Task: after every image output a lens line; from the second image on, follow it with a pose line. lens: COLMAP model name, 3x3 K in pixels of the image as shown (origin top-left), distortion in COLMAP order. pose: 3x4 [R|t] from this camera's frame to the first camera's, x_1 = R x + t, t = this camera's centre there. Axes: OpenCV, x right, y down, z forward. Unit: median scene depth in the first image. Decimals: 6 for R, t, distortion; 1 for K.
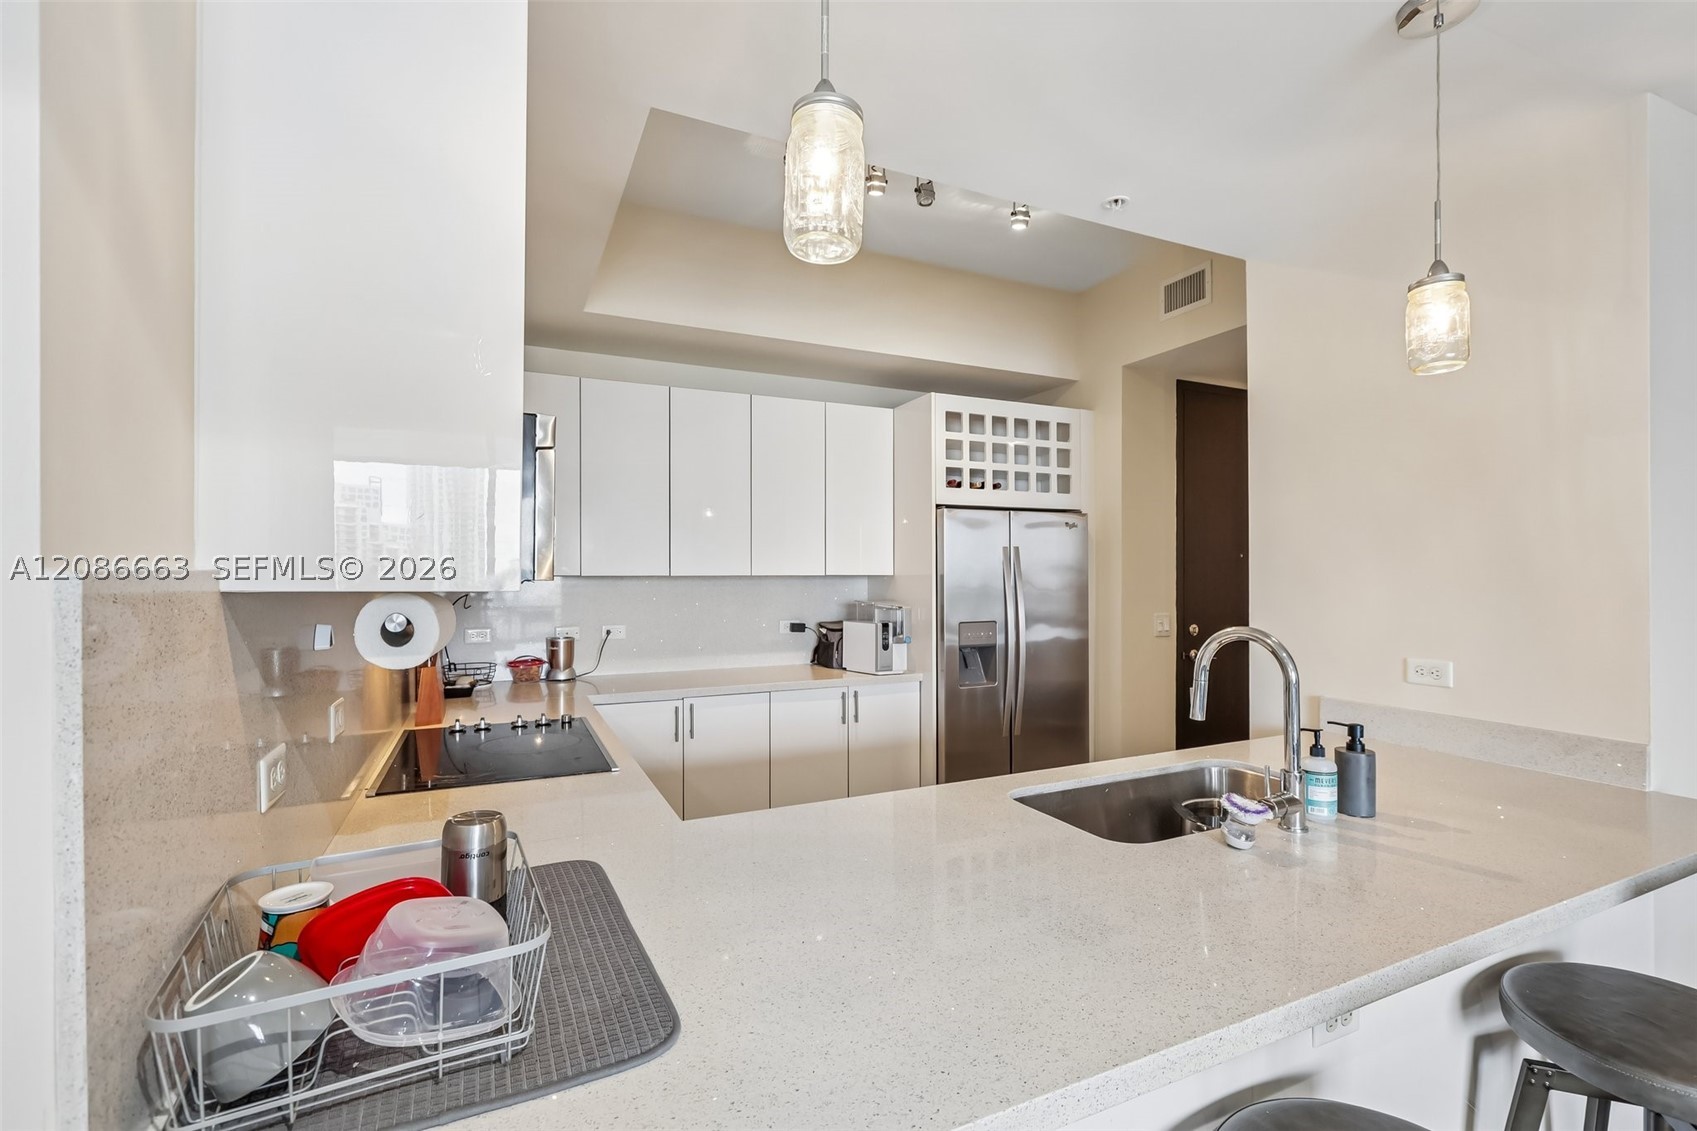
lens RADIAL K [[760.2, 0, 846.0], [0, 760.2, 576.8], [0, 0, 1]] dist [-0.002316, -0.000727]
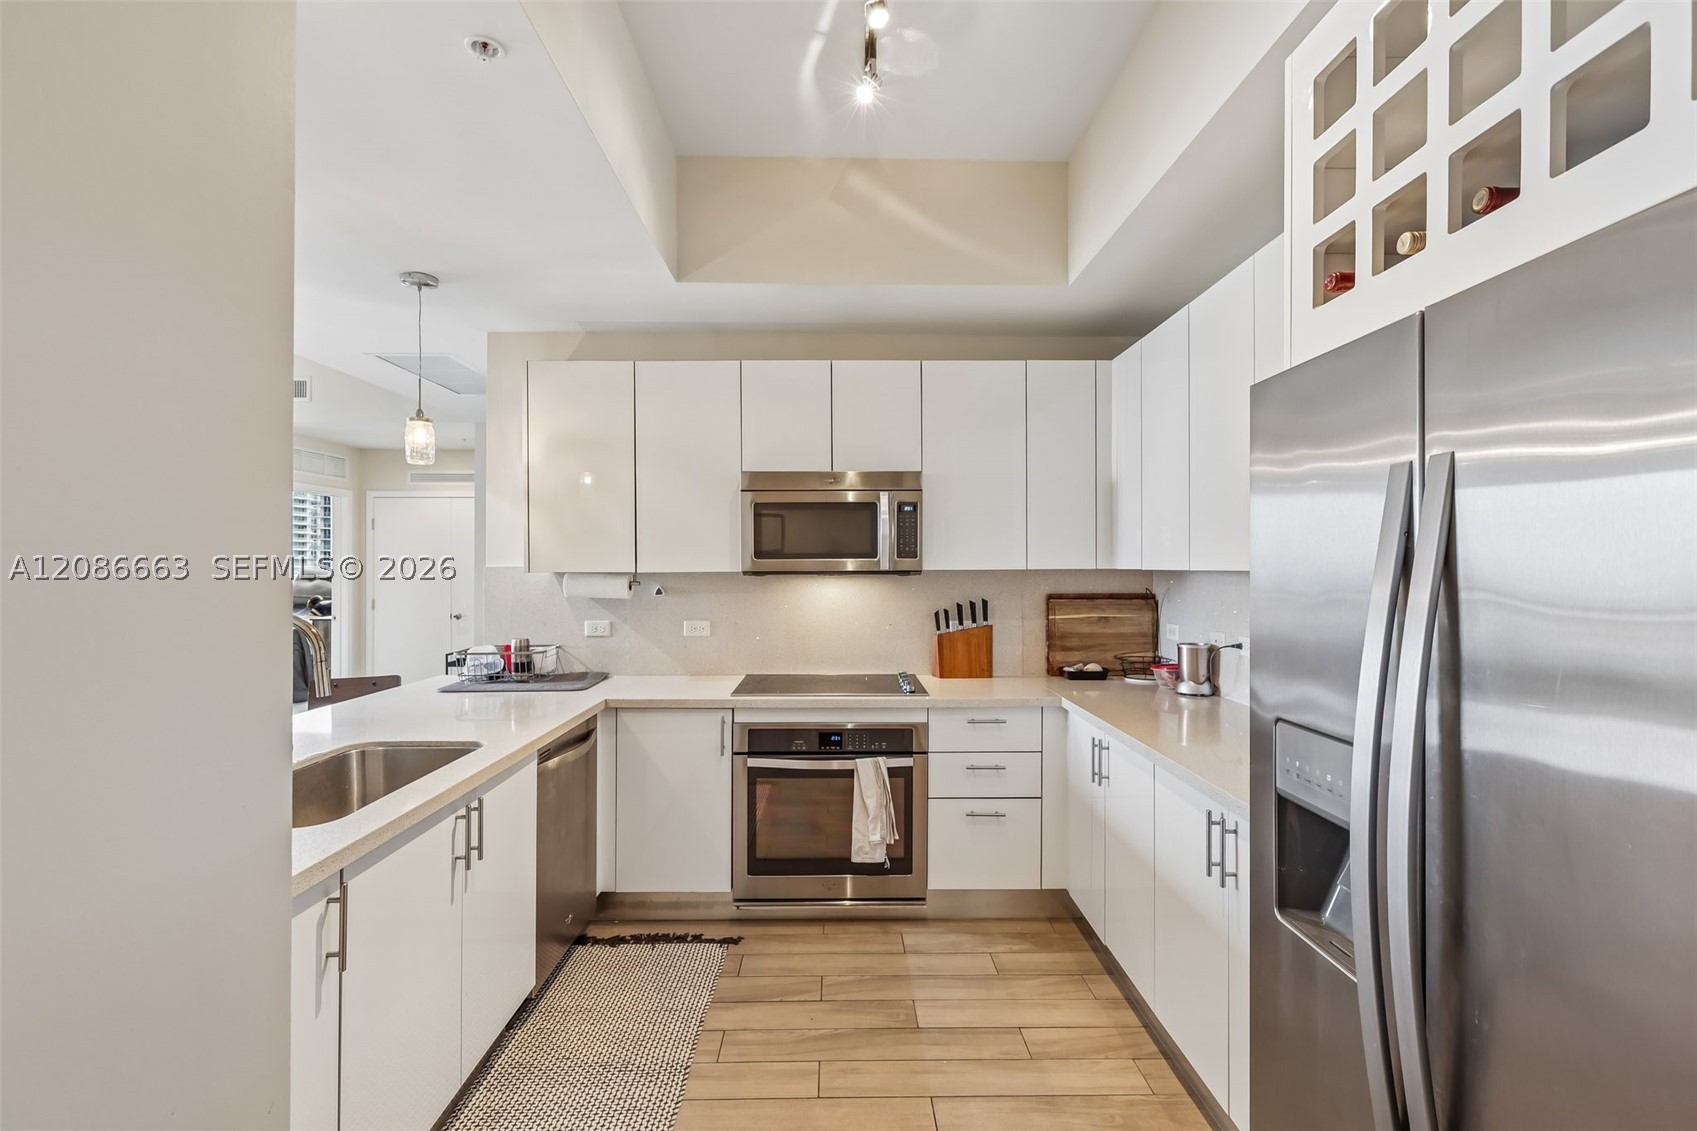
lens RADIAL K [[762.7, 0, 848.1], [0, 762.7, 561.8], [0, 0, 1]] dist [0.000257, 0.001906]
pose [[-0.406934, -0.003536, -0.913451, 0.511279], [-0.004018, 0.999990, -0.002081, -0.006390], [0.913449, 0.002823, -0.406944, 0.938742]]
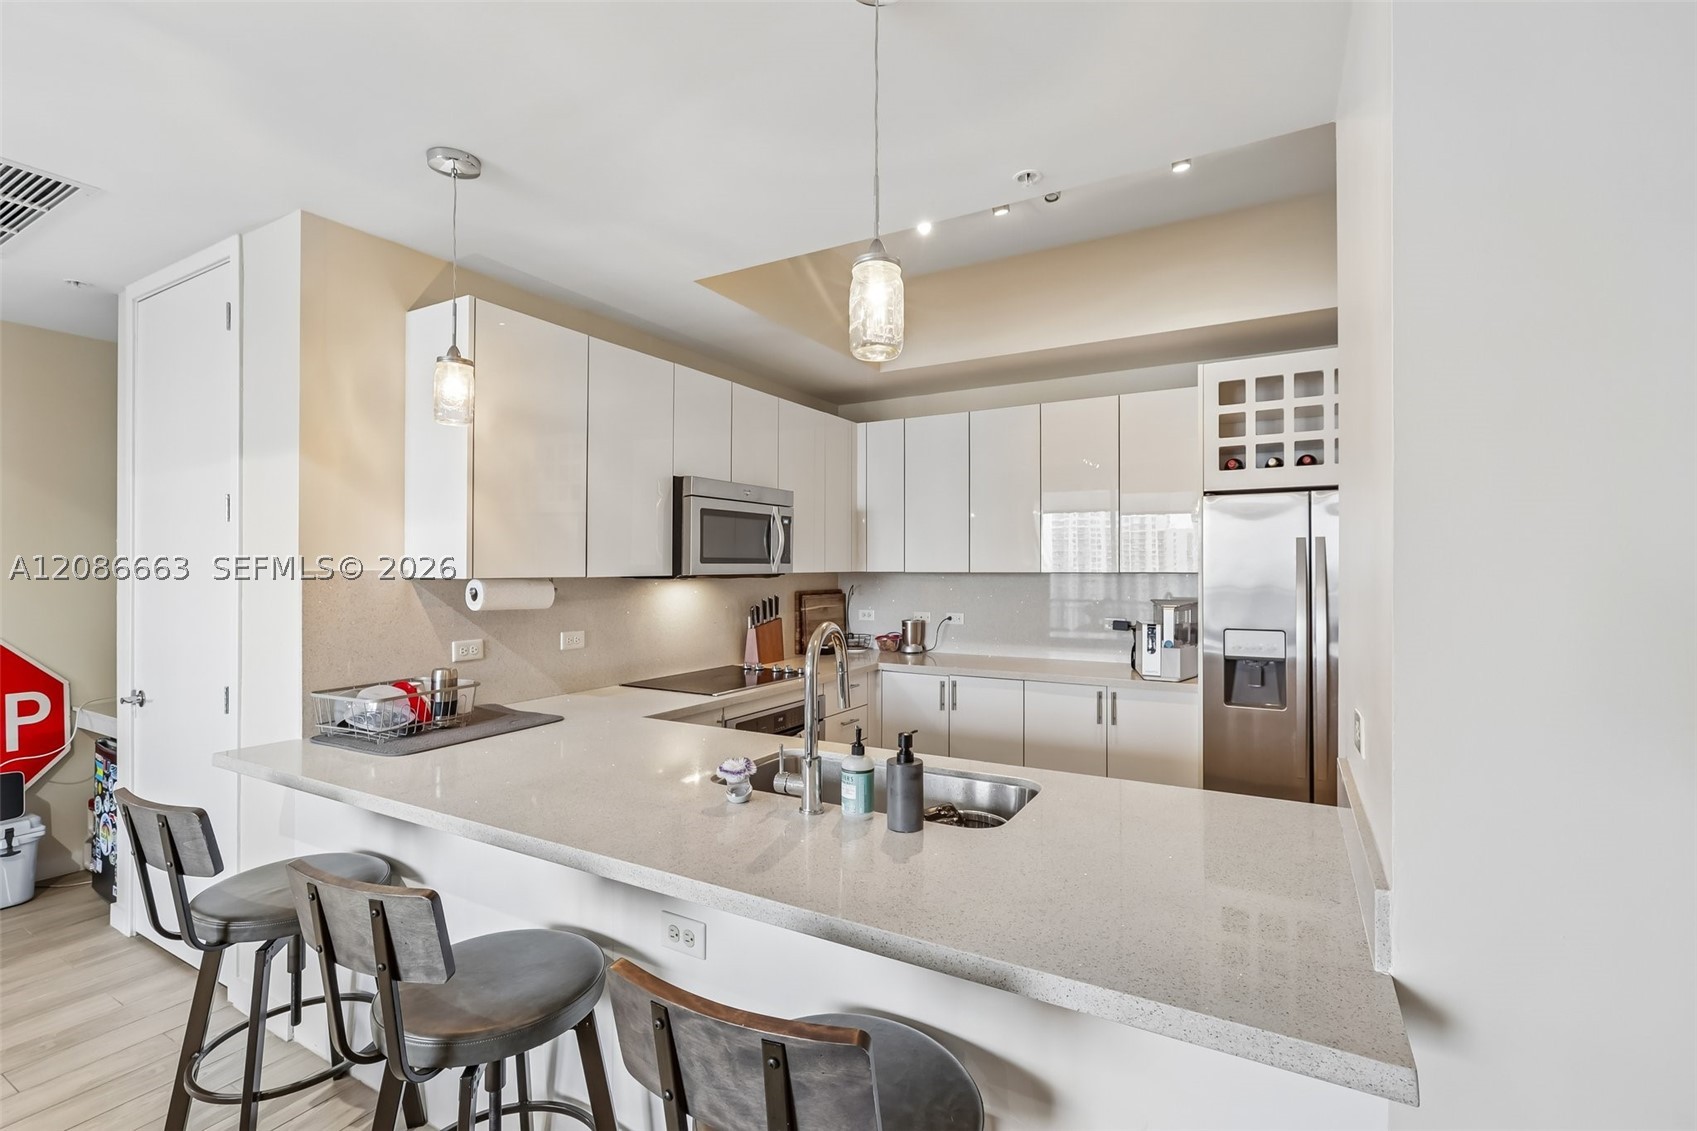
lens RADIAL K [[755.3, 0, 852.0], [0, 755.3, 559.6], [0, 0, 1]] dist [-0.001723, 0.001795]
pose [[0.577985, -0.009741, -0.815990, 0.579597], [-0.004062, 0.999882, -0.014813, -0.002730], [0.816038, 0.011876, 0.577877, 0.165160]]
